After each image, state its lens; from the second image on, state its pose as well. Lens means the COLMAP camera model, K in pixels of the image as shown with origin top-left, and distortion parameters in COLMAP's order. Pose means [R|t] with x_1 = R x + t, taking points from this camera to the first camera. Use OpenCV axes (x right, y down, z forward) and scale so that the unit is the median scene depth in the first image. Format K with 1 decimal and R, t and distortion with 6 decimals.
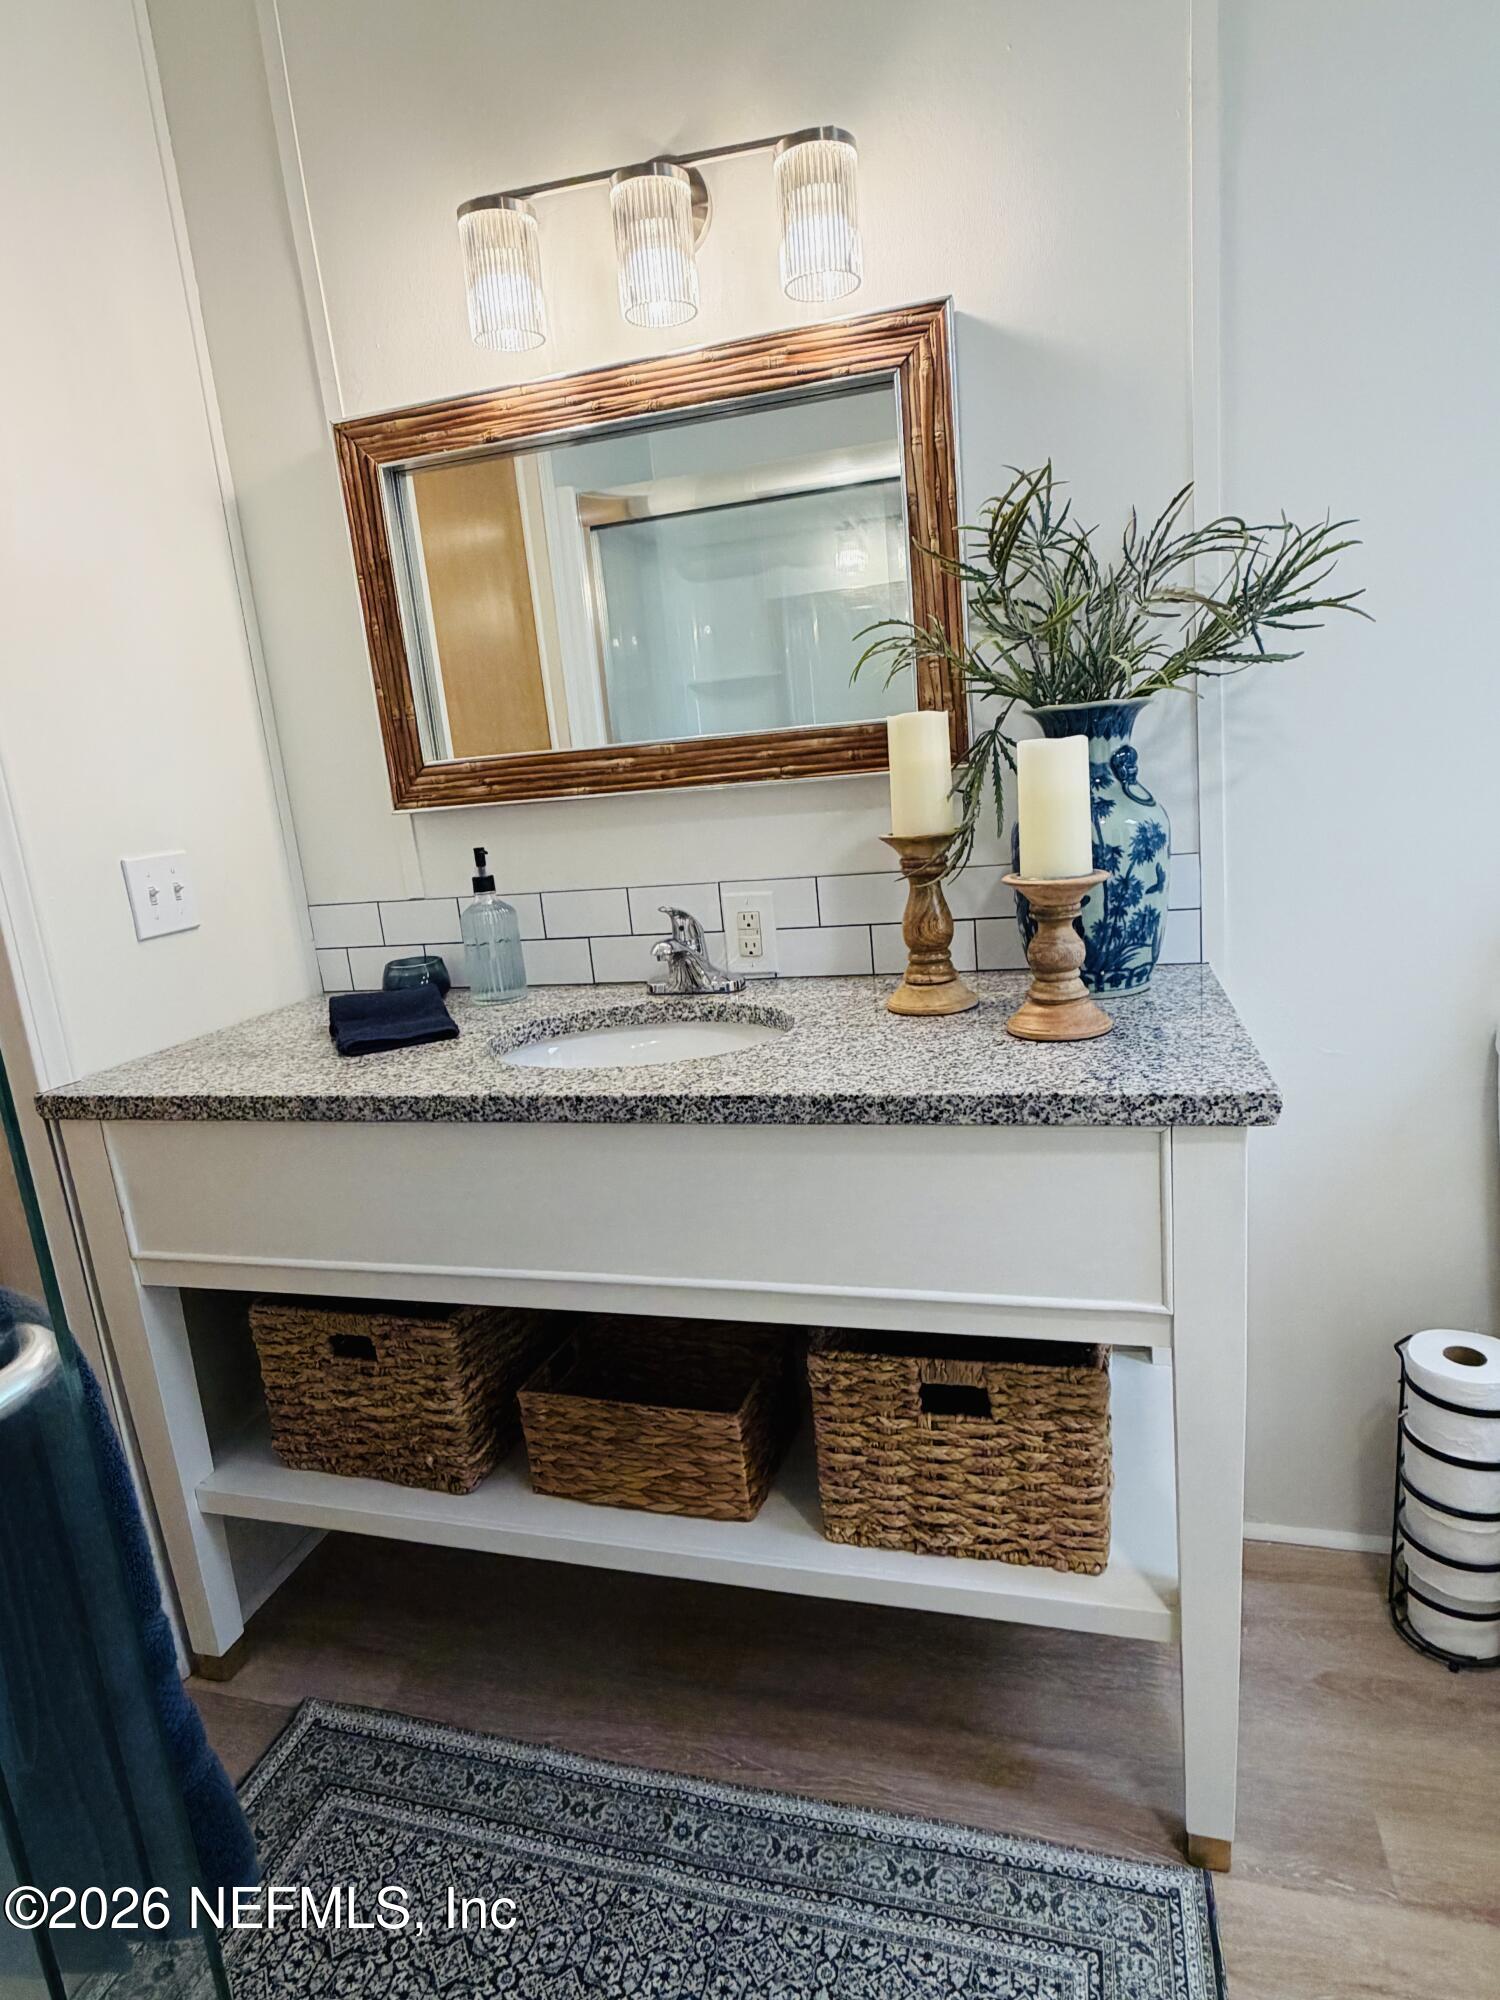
lens RADIAL K [[1126.3, 0, 683.5], [0, 1126.3, 1035.7], [0, 0, 1]] dist [-0.002260, -0.001449]
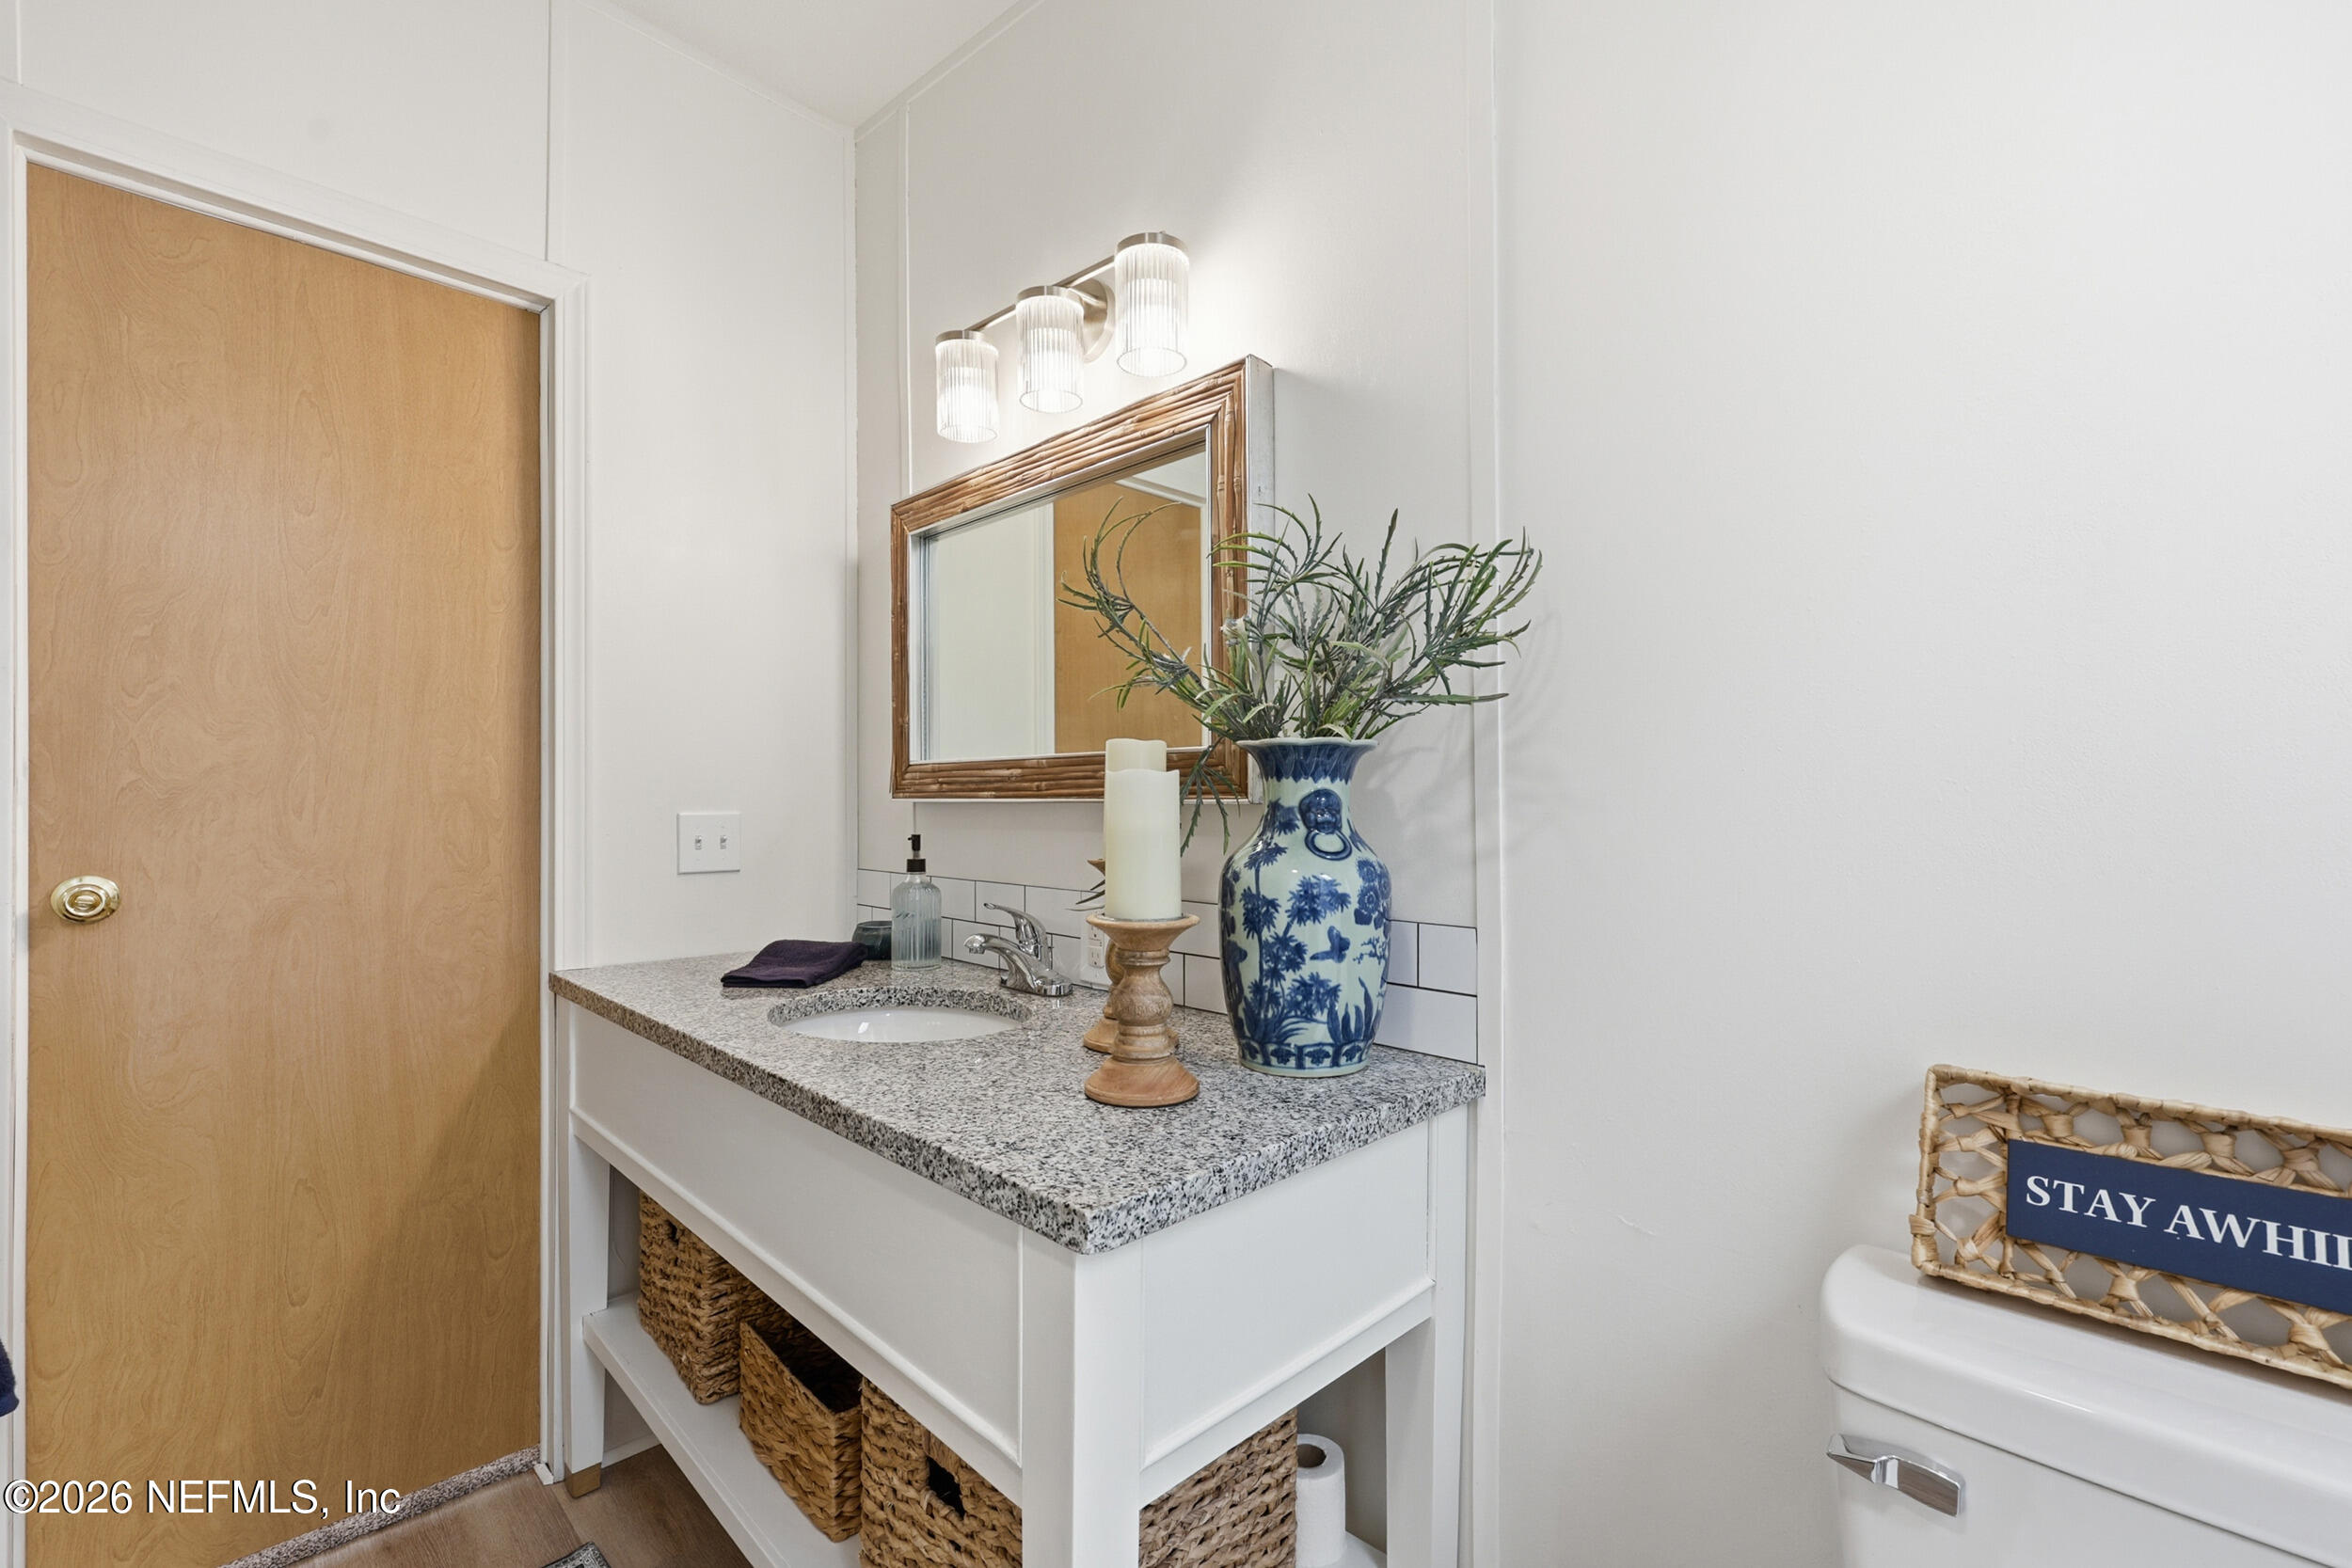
lens RADIAL K [[997.2, 0, 1041.8], [0, 997.2, 818.0], [0, 0, 1]] dist [0.002974, 0.000469]
pose [[0.858435, 0.098622, -0.503352, 0.591553], [-0.194836, 0.970483, -0.142134, -0.081200], [0.474477, 0.220084, 0.852312, 0.230832]]
